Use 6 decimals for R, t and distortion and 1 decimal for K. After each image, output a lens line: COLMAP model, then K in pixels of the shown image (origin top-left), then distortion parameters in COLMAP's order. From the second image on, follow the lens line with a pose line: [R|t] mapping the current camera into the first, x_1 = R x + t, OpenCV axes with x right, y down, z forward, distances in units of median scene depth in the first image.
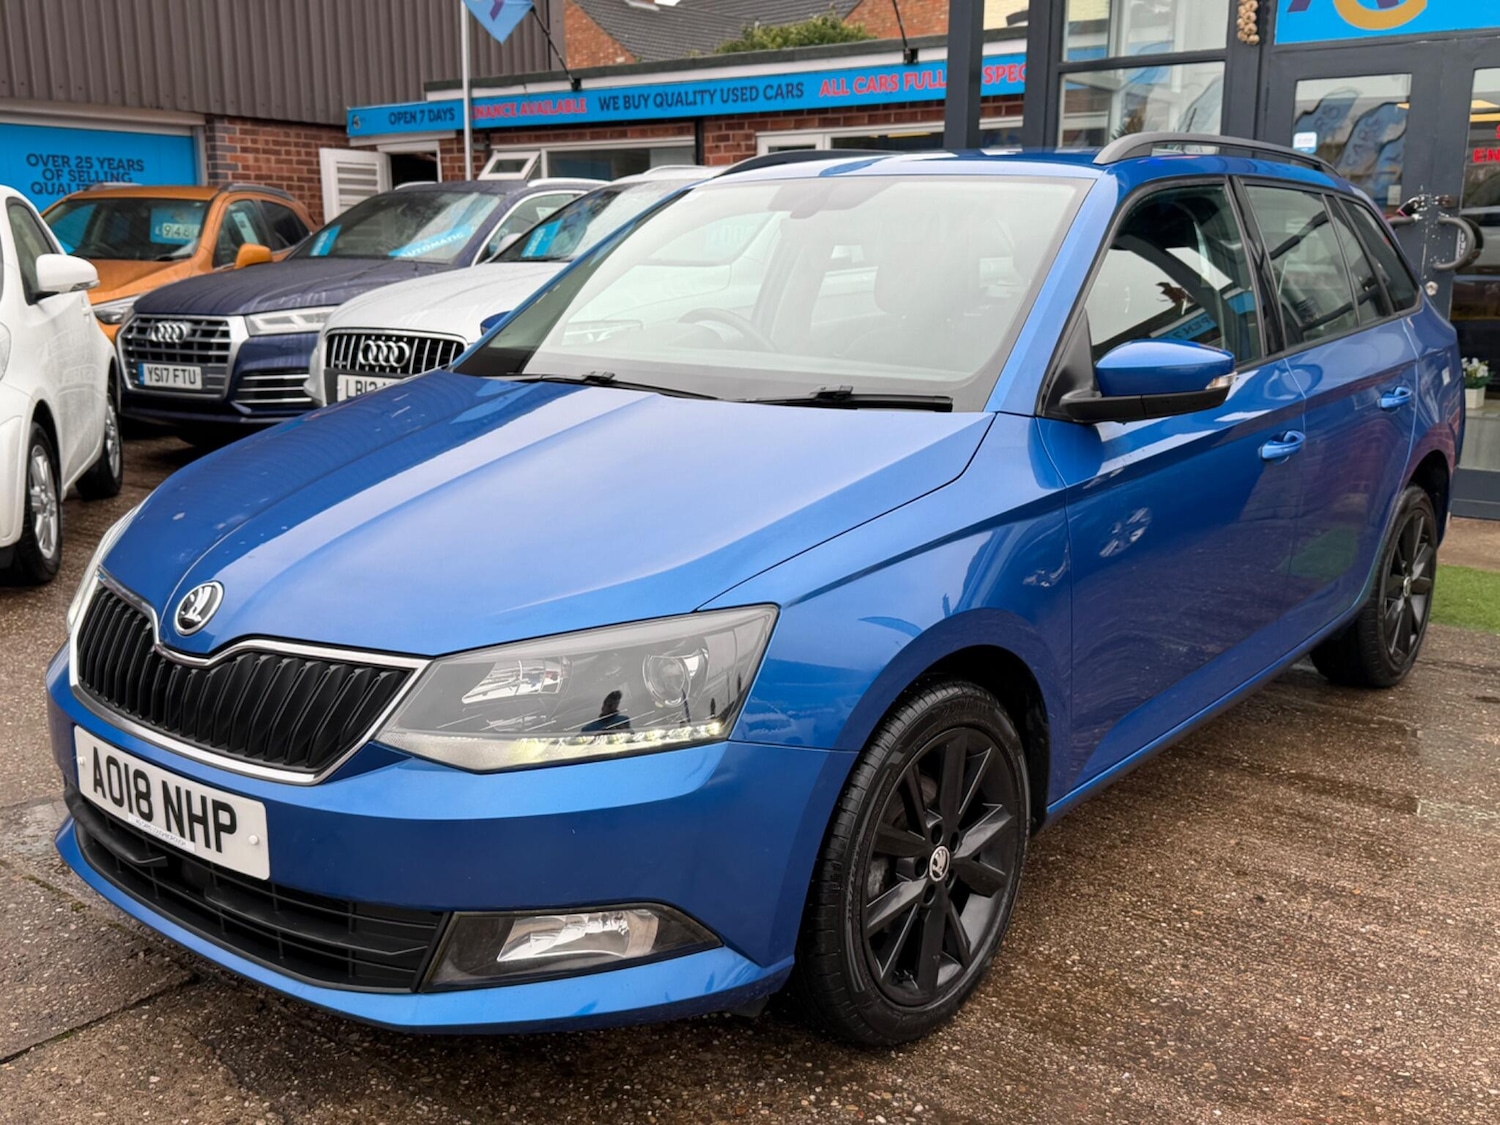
lens RADIAL K [[1497.4, 0, 749.6], [0, 1497.4, 591.5], [0, 0, 1]] dist [0.153053, -0.375528]
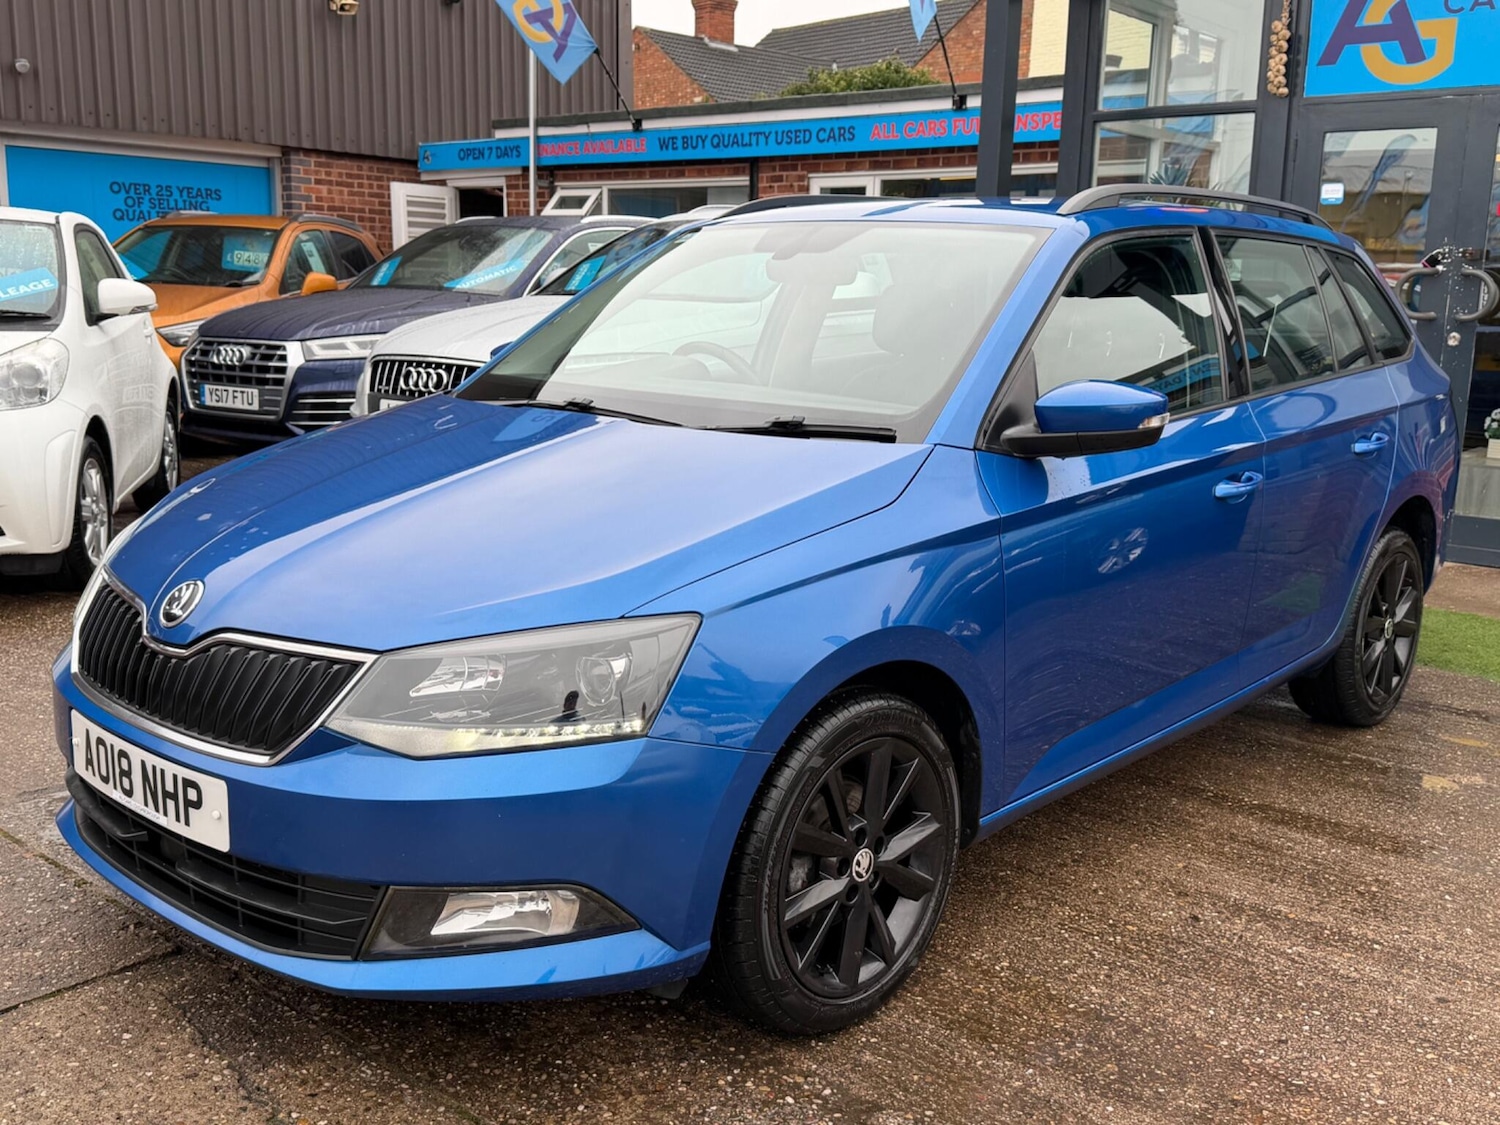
lens RADIAL K [[1496.5, 0, 753.4], [0, 1496.5, 590.9], [0, 0, 1]] dist [0.159097, -0.387424]
pose [[0.998595, 0.028906, -0.044416, 0.074693], [-0.029938, 0.999293, -0.022761, 0.011182], [0.043727, 0.024058, 0.998754, -0.057965]]
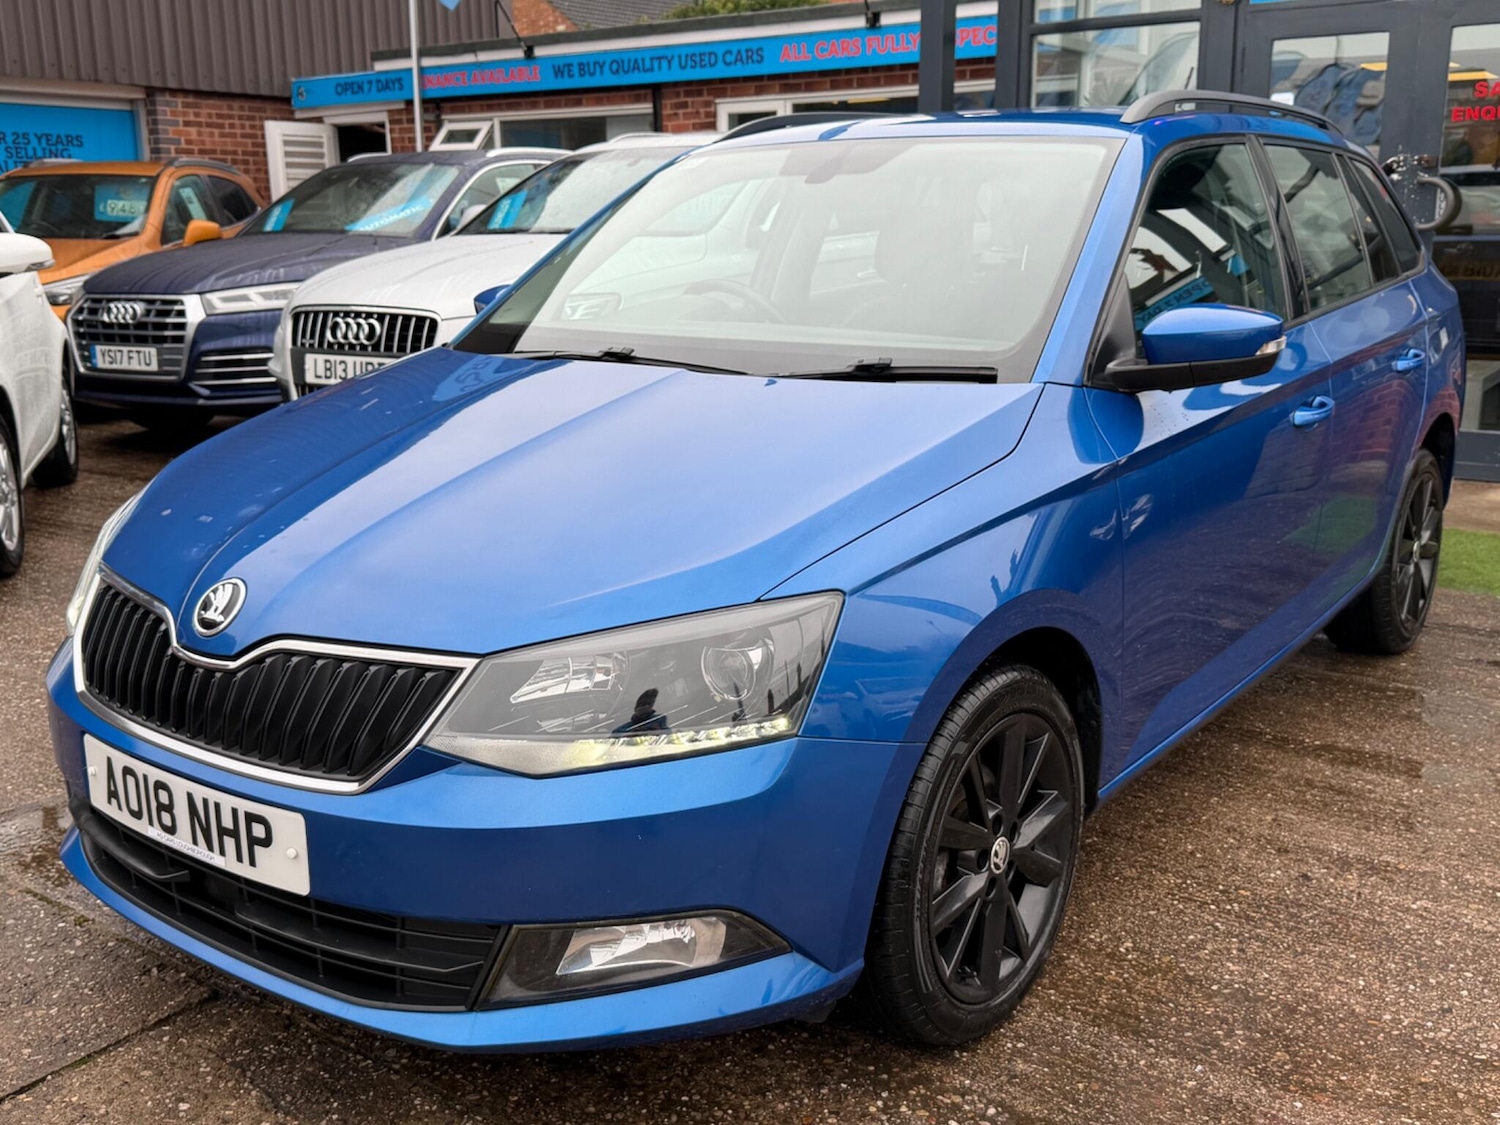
lens RADIAL K [[1497.4, 0, 749.6], [0, 1497.4, 591.5], [0, 0, 1]] dist [0.153053, -0.375528]
pose [[0.999172, -0.021720, 0.034405, -0.052049], [0.021080, 0.999600, 0.018860, -0.007349], [-0.034801, -0.018119, 0.999230, 0.039481]]
